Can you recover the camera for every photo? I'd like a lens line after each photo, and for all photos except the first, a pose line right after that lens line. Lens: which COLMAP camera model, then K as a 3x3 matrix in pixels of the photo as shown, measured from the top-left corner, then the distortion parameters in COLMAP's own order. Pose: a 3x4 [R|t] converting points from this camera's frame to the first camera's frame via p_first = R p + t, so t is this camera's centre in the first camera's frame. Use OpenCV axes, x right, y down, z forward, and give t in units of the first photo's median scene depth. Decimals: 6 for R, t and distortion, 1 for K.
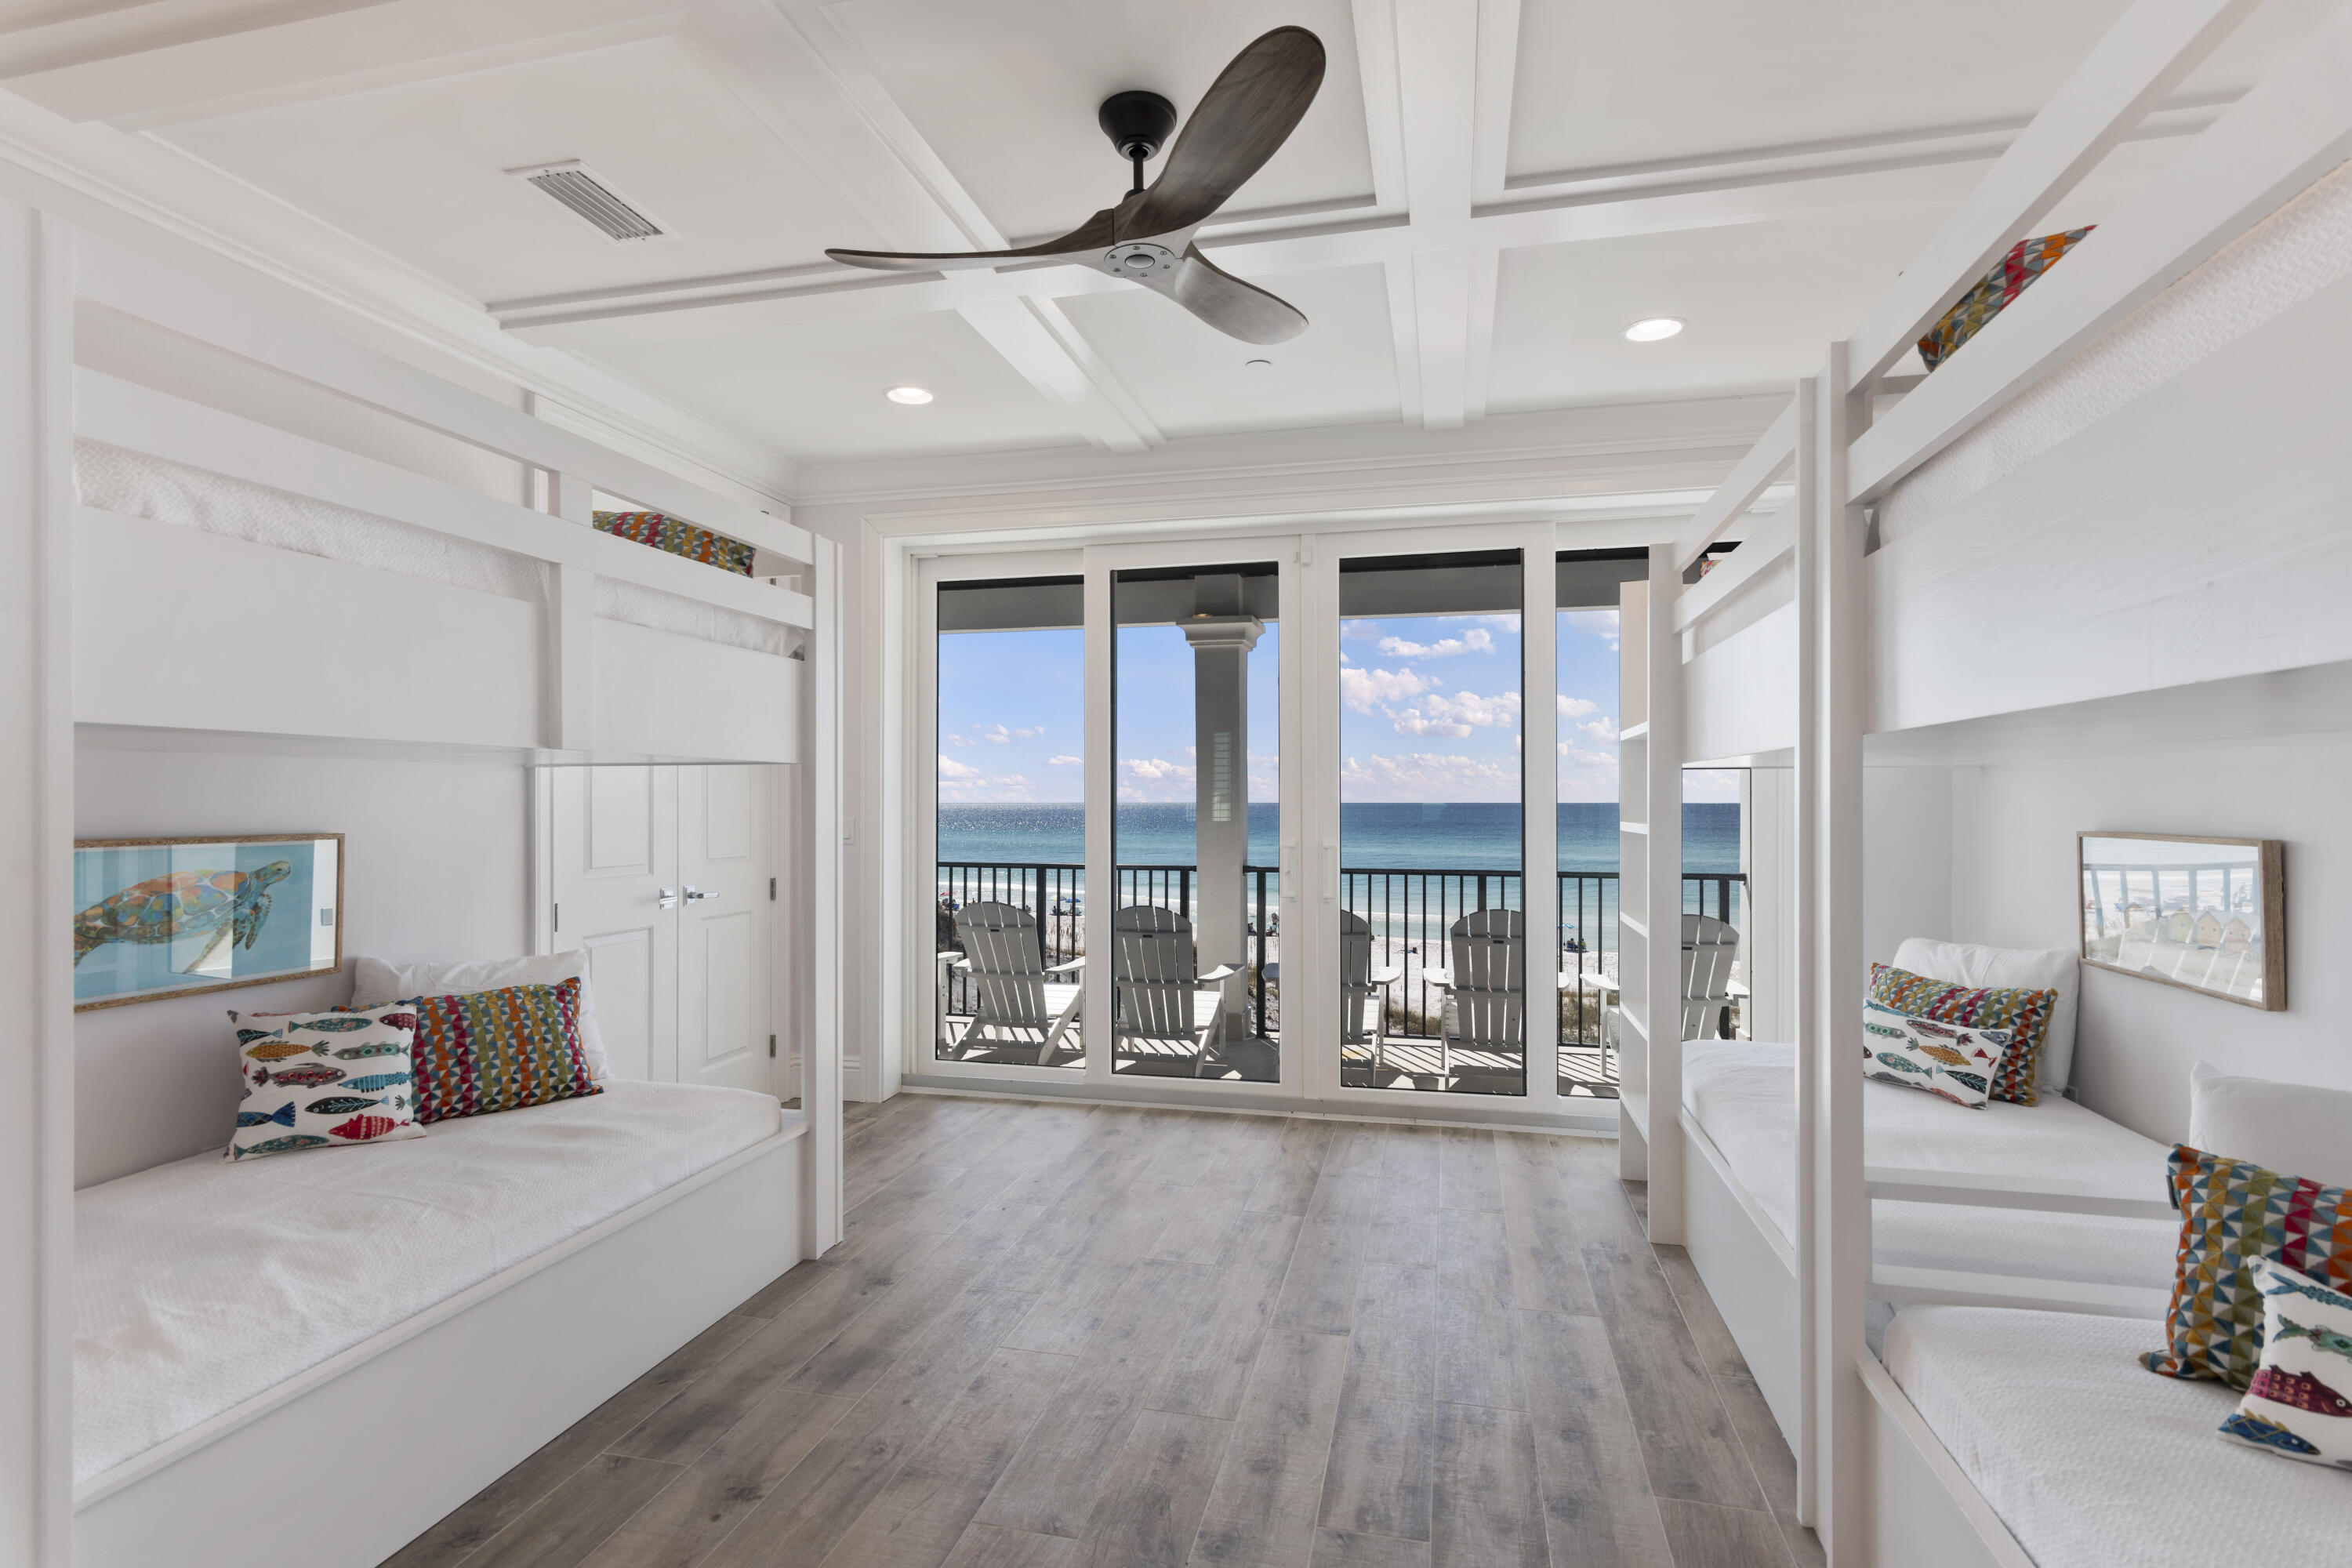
lens RADIAL K [[1135.2, 0, 1176.0], [0, 1135.2, 784.0], [0, 0, 1]] dist [0.002054, 0.000285]
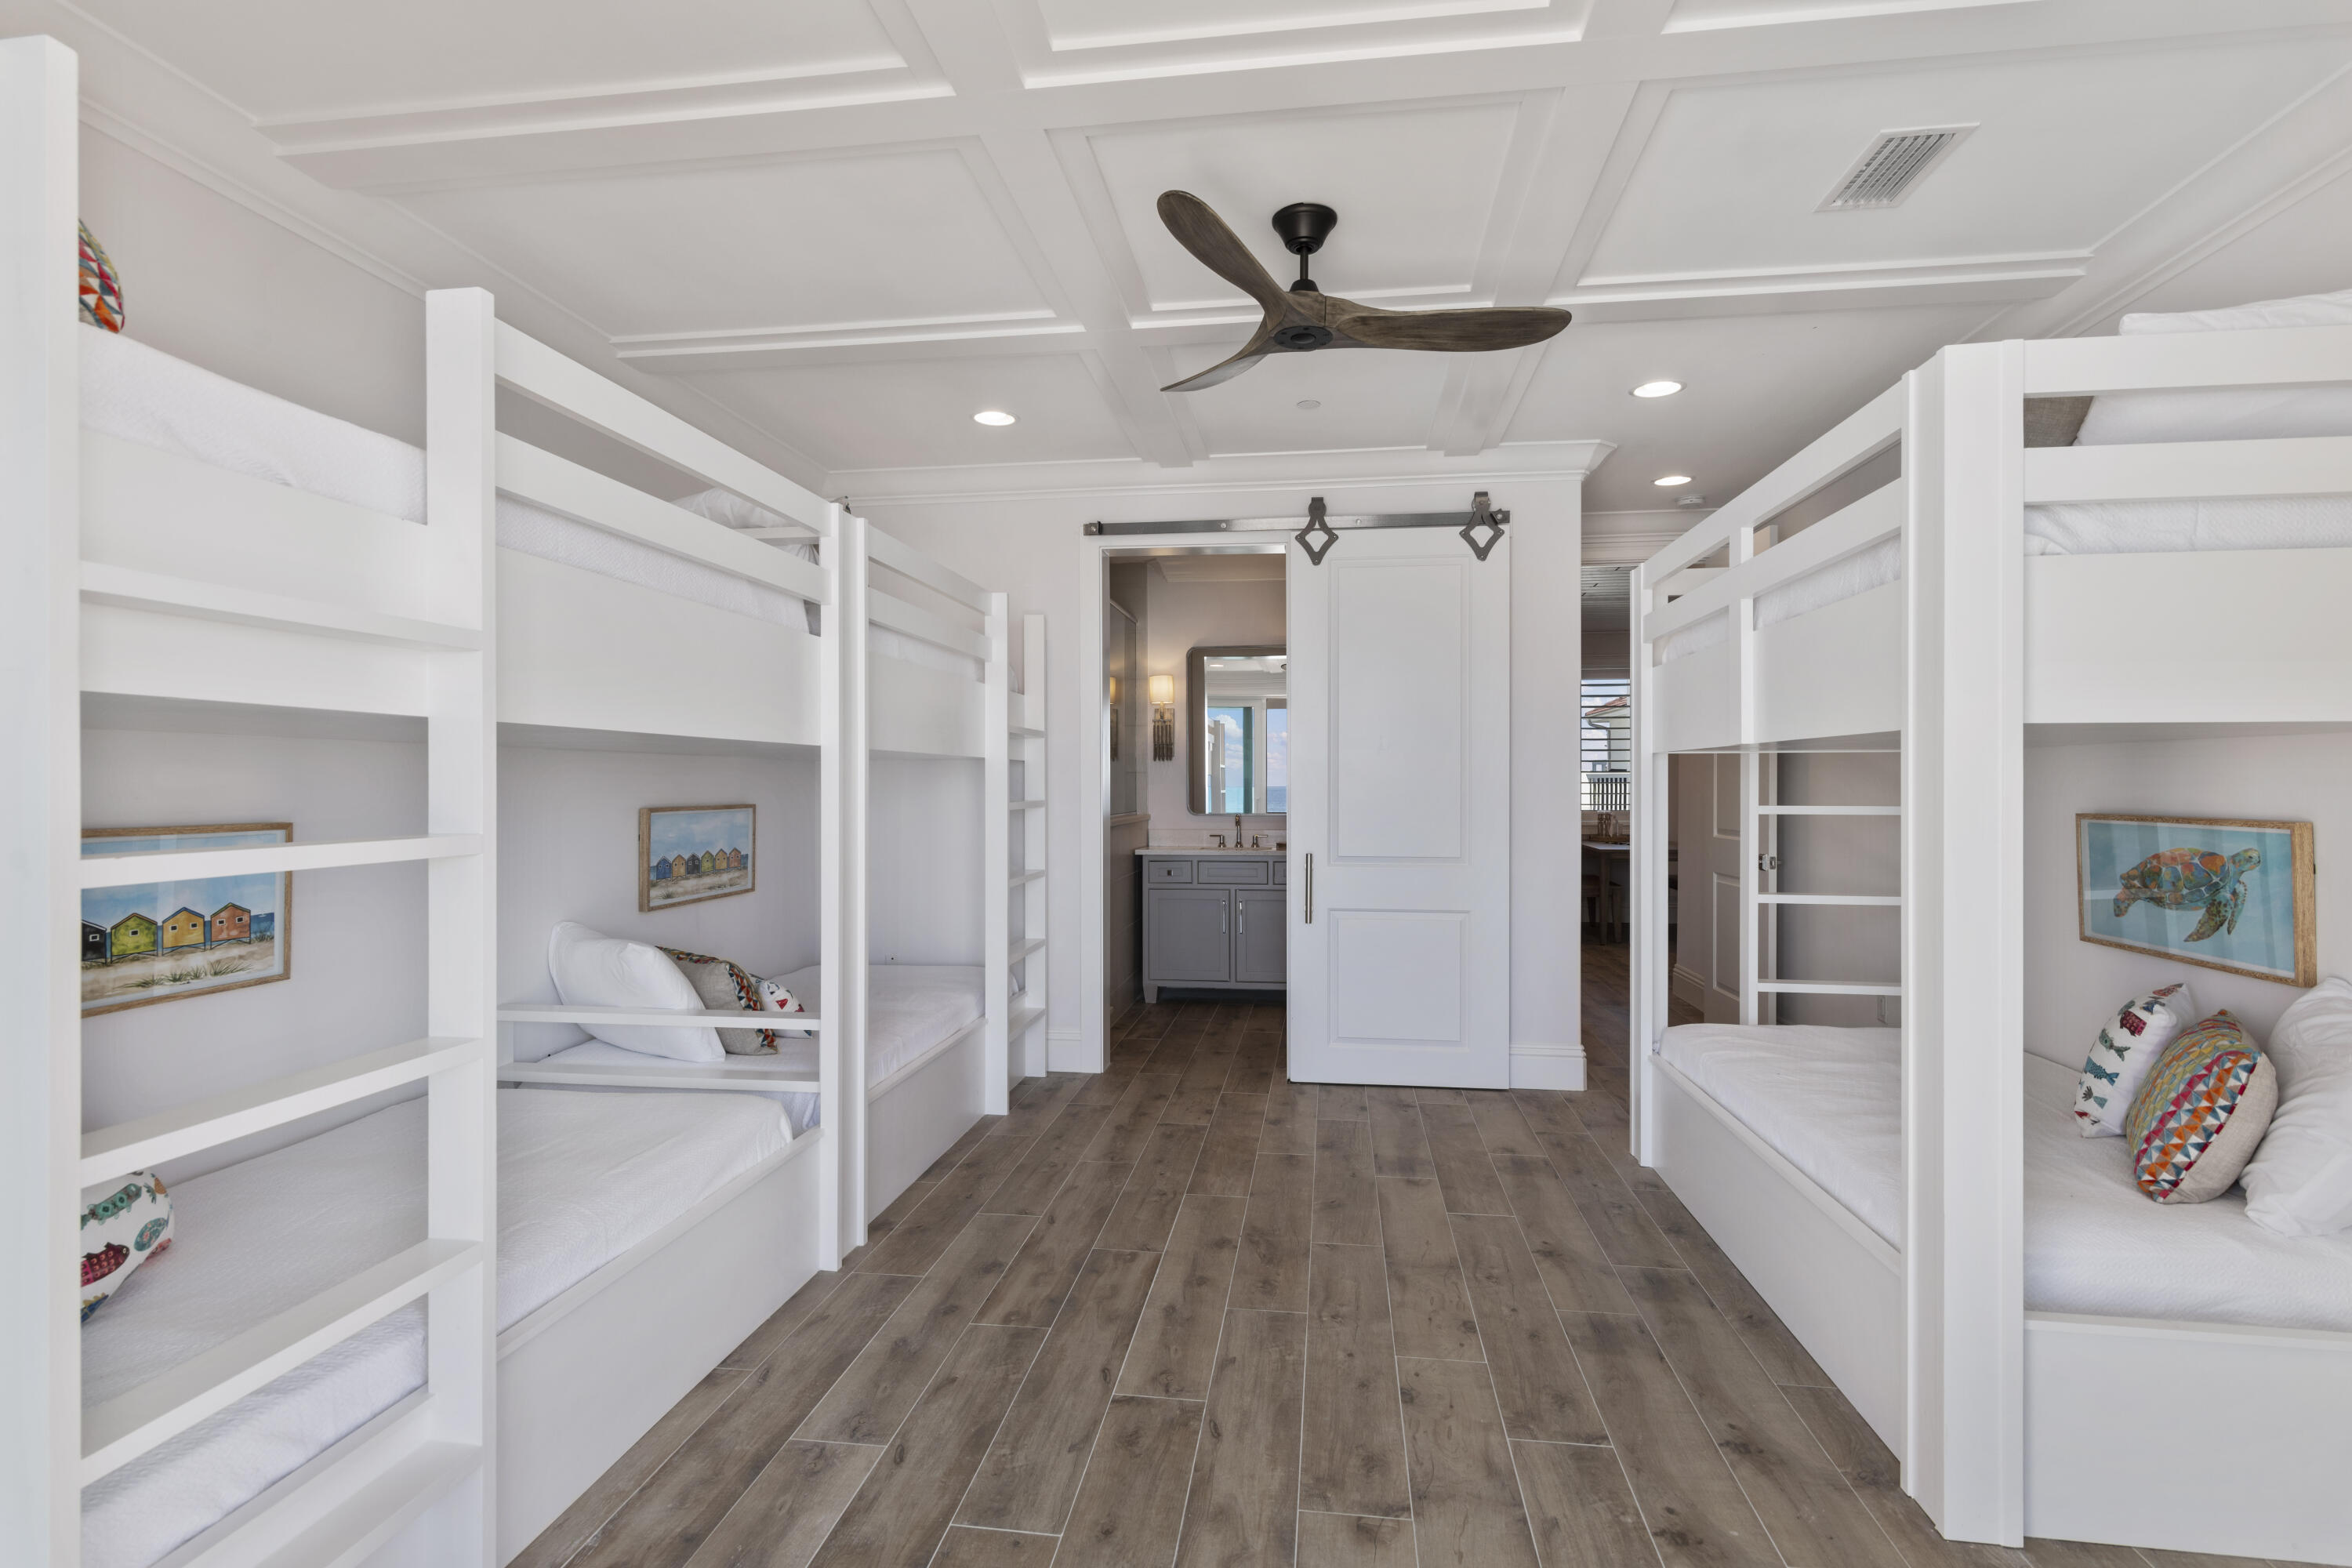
lens RADIAL K [[1135.2, 0, 1176.0], [0, 1135.2, 784.0], [0, 0, 1]] dist [0.002054, 0.000285]
pose [[-0.995222, 0.001039, -0.097637, 0.212621], [0.002275, 0.999919, -0.012549, 0.027989], [0.097616, -0.012711, -0.995143, 2.111171]]
